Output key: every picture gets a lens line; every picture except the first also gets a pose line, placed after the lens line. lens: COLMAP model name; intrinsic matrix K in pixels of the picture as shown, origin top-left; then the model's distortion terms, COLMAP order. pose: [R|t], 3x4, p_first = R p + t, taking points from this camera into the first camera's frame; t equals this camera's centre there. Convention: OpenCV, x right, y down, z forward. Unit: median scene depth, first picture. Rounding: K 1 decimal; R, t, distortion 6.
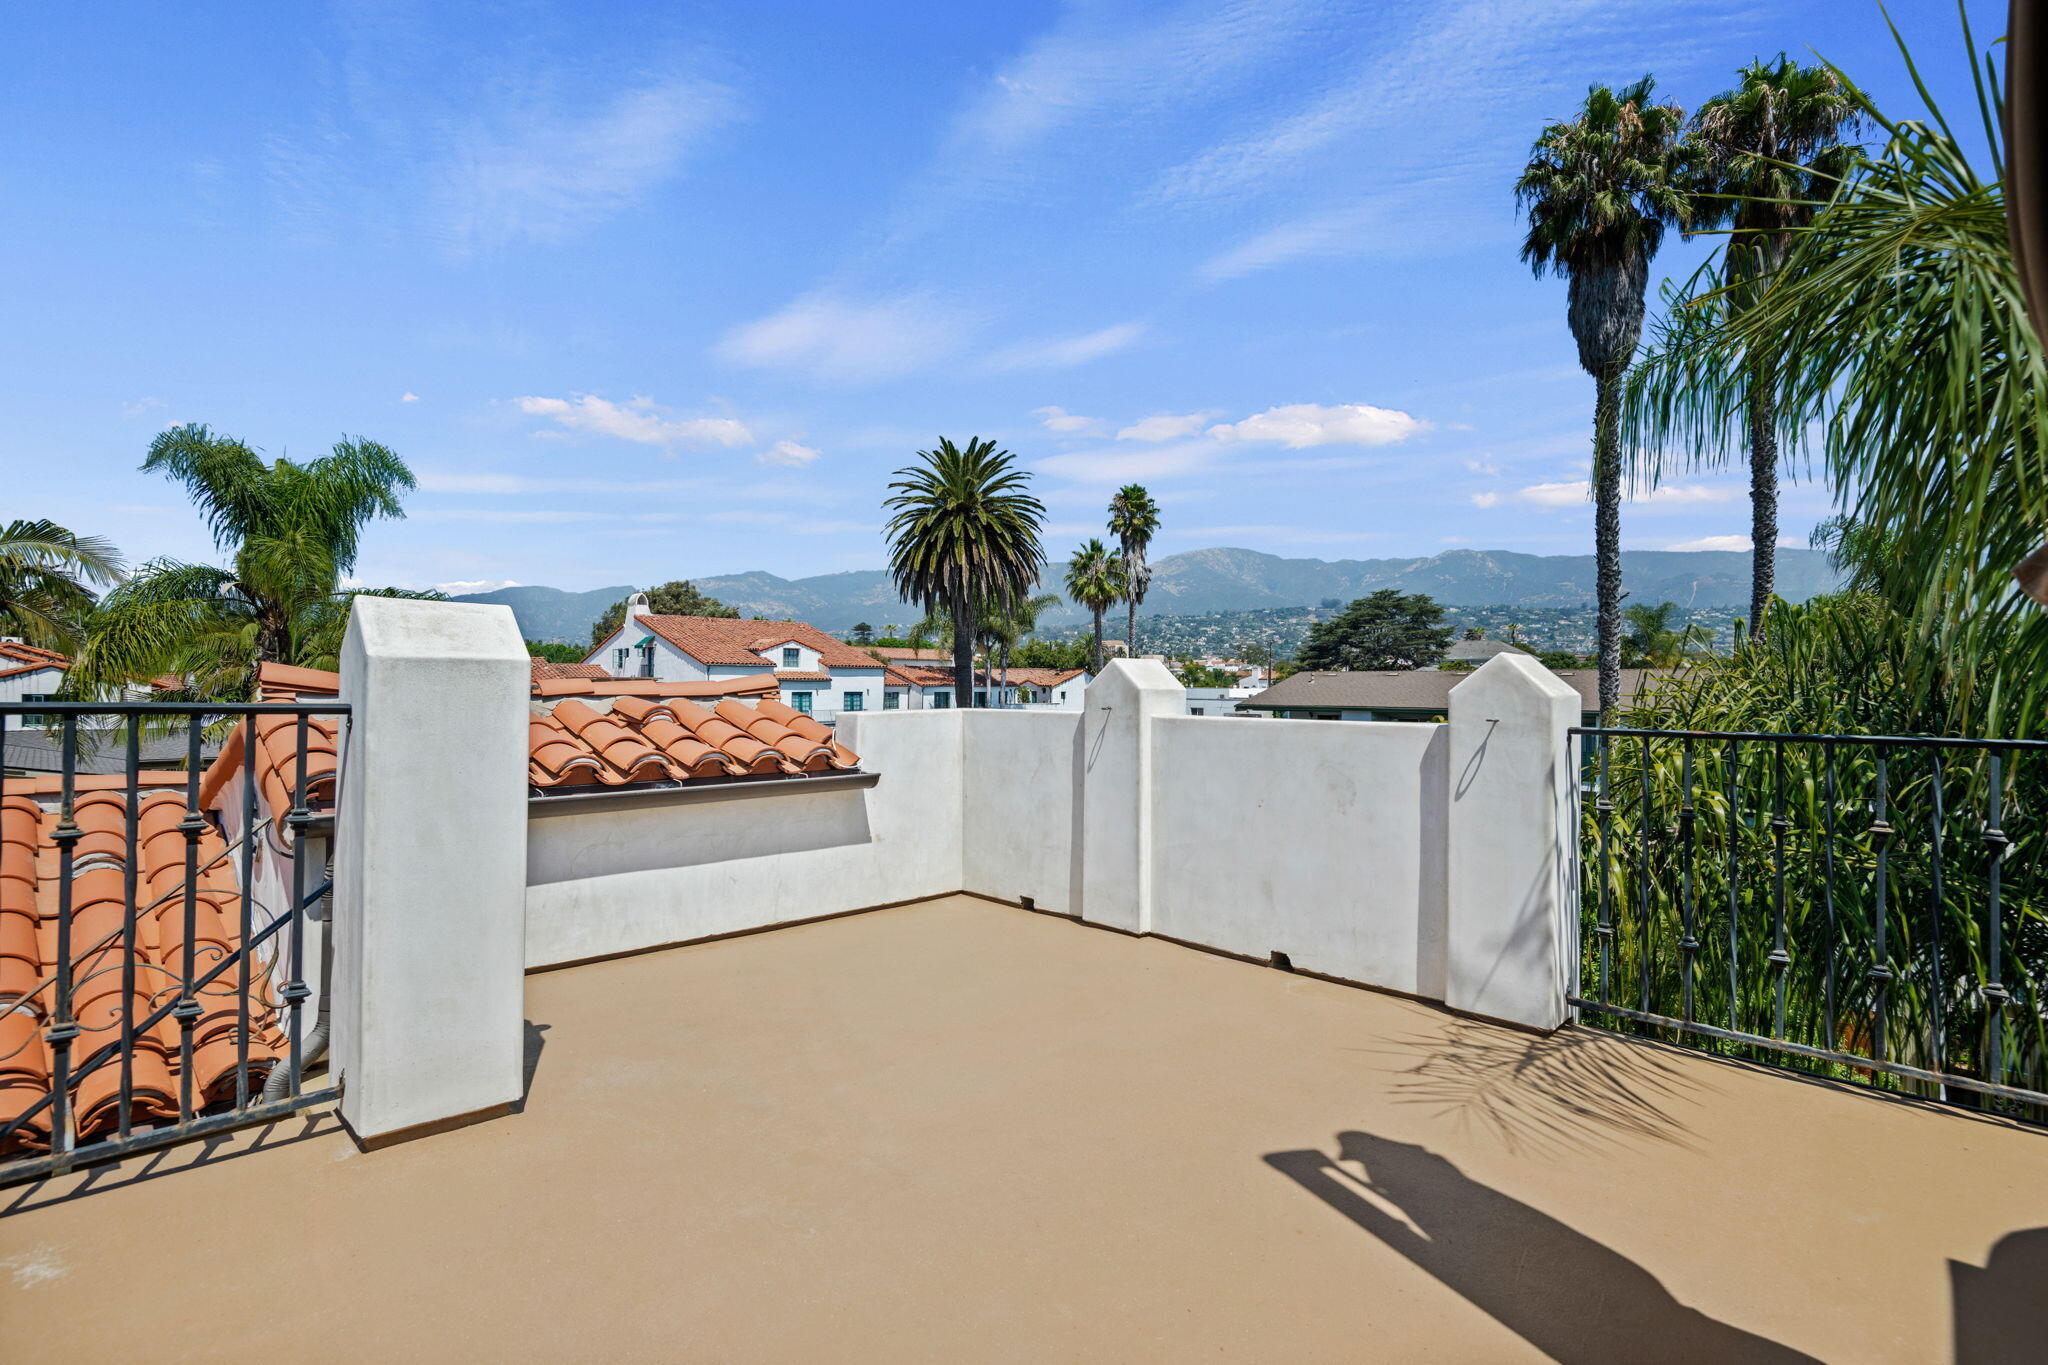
lens RADIAL K [[954.4, 0, 1024.0], [0, 954.4, 682.5], [0, 0, 1]] dist [0.003992, -0.010182]
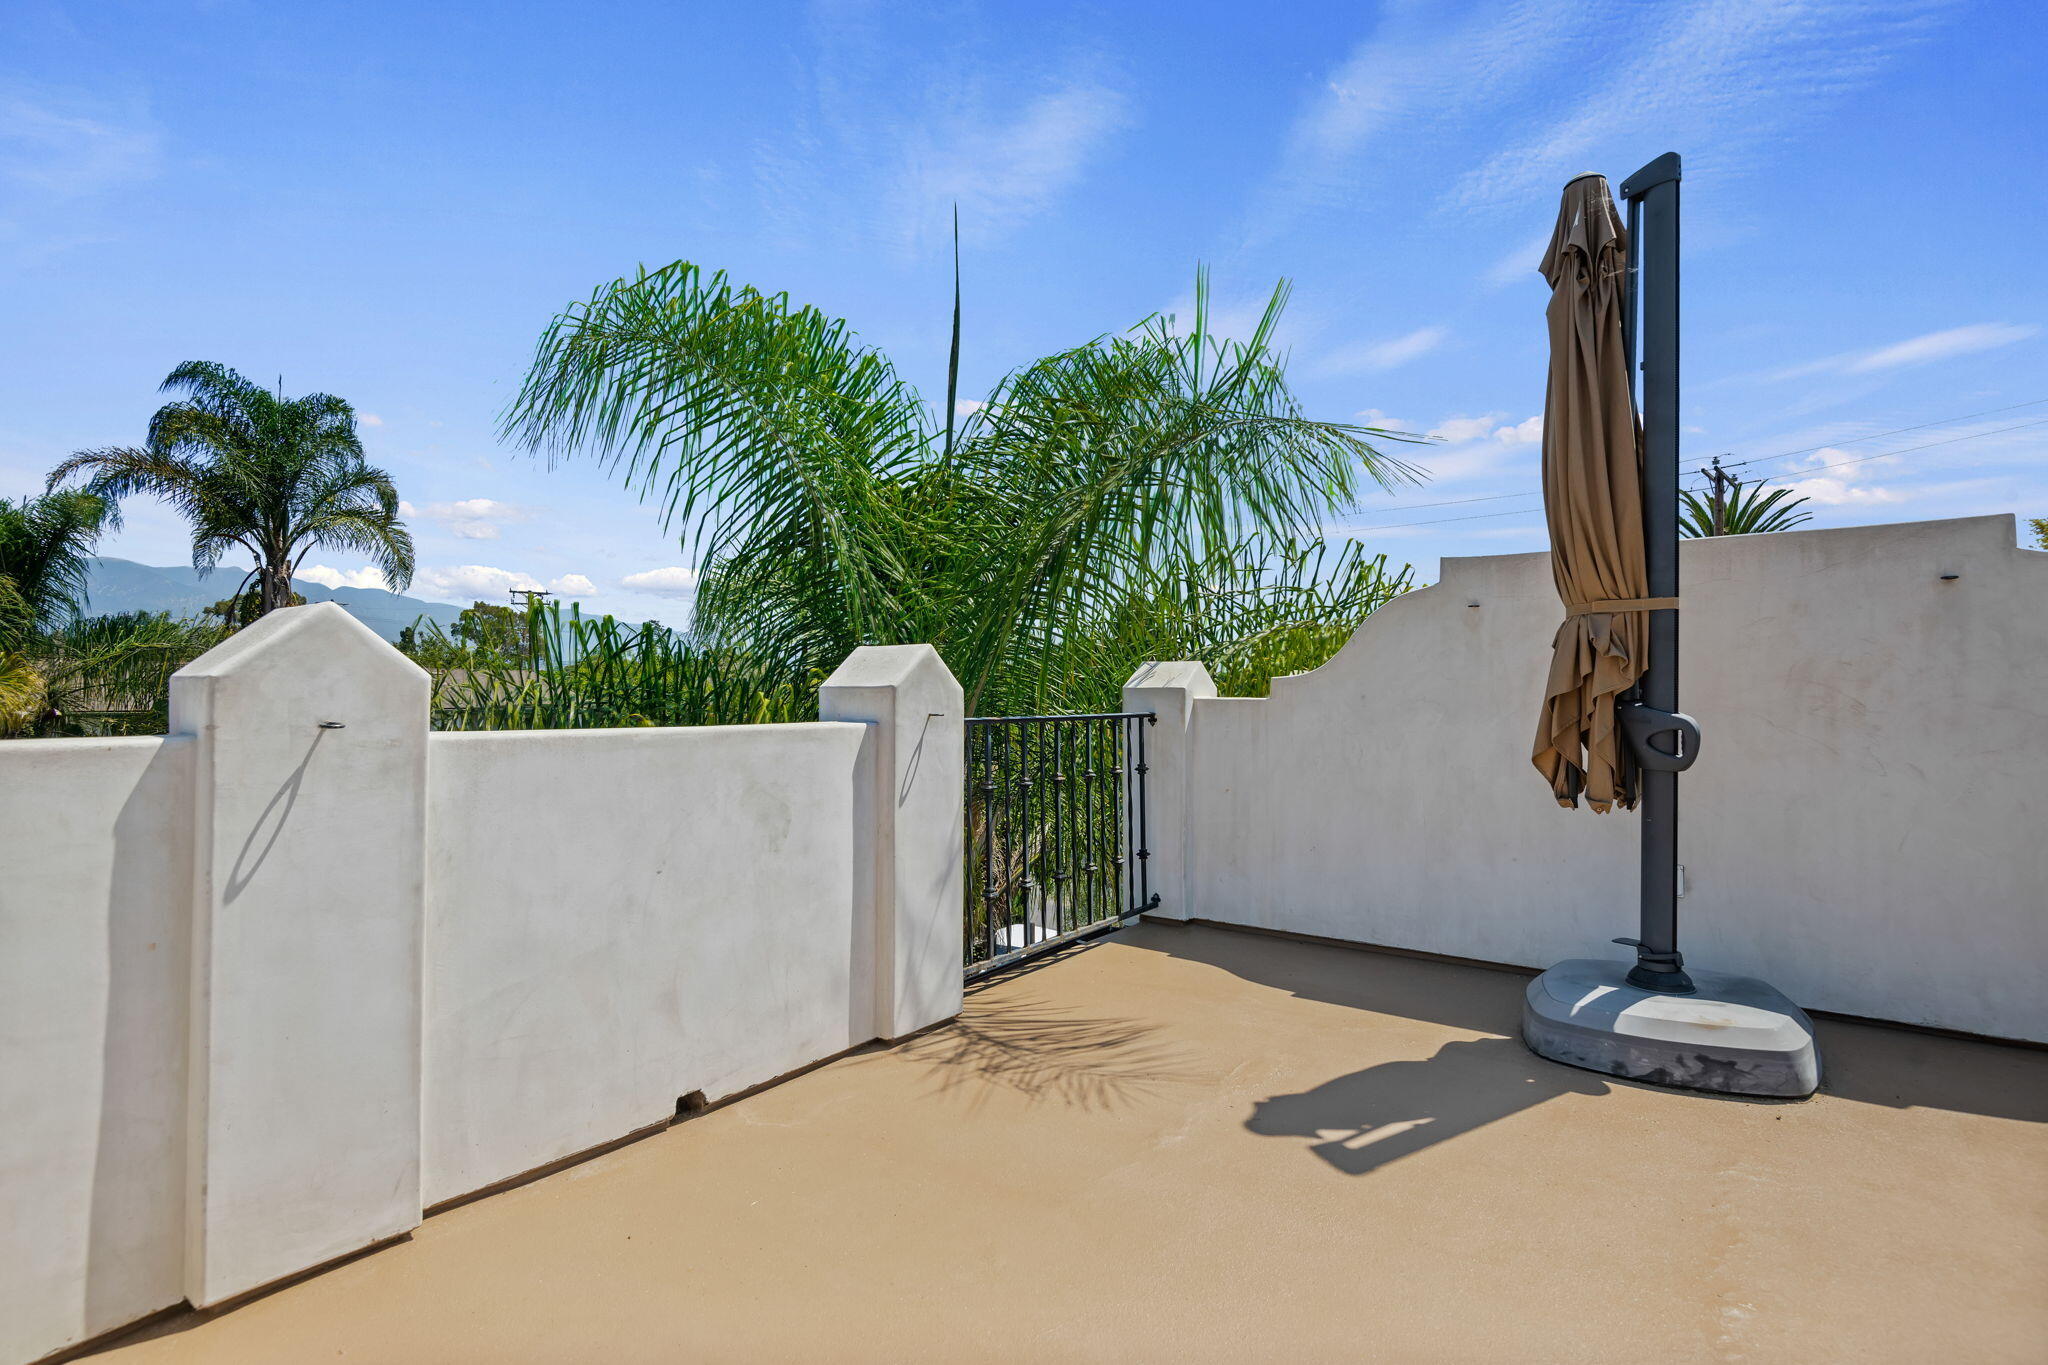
lens RADIAL K [[954.4, 0, 1024.0], [0, 954.4, 682.5], [0, 0, 1]] dist [0.003992, -0.010182]
pose [[-0.096843, -0.002004, 0.995298, -0.516169], [-0.004385, 0.999989, 0.001586, 0.008100], [-0.995290, -0.004211, -0.096851, 1.115034]]
